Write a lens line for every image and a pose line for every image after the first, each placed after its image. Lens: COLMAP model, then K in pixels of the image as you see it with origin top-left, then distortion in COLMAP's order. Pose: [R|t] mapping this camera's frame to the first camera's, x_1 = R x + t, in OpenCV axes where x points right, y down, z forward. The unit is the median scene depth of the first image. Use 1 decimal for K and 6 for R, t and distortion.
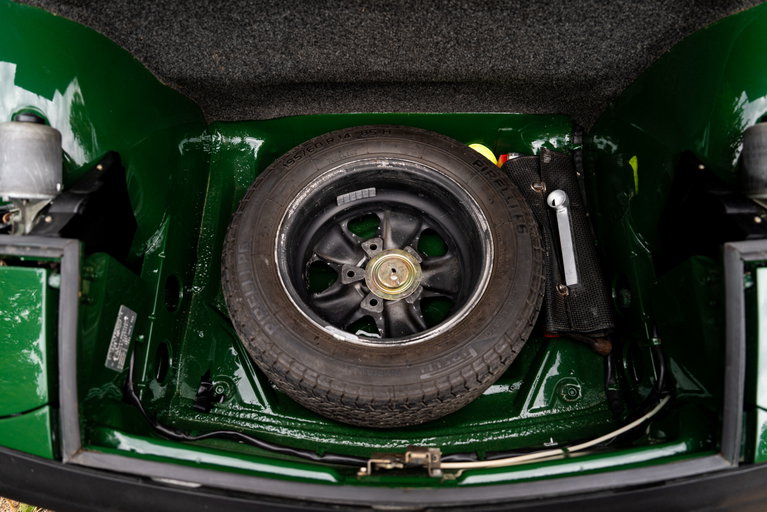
lens RADIAL K [[515.0, 0, 382.2], [0, 515.0, 256.9], [0, 0, 1]] dist [-0.008106, 0.001219]
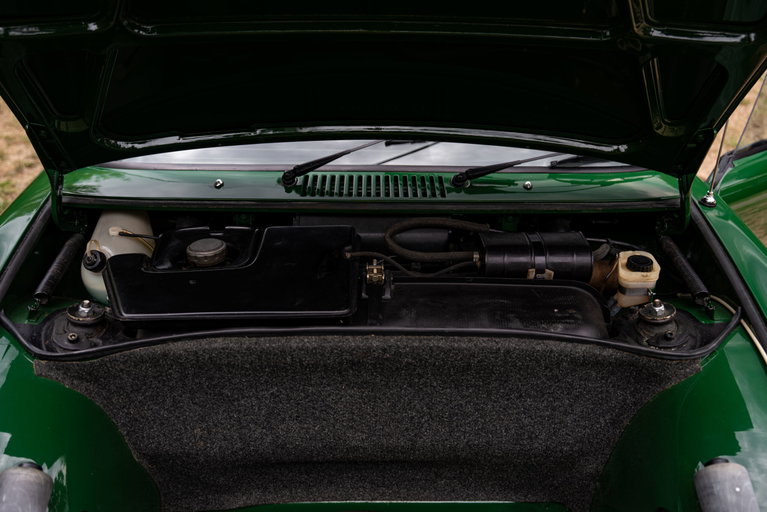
lens RADIAL K [[798.4, 0, 383.5], [0, 798.4, 256.4], [0, 0, 1]] dist [0.001071, 0.000000]
pose [[0.999459, 0.008404, 0.031790, -0.006879], [0.014005, 0.765927, -0.642775, 0.384803], [-0.029751, 0.642873, 0.765395, -0.470159]]
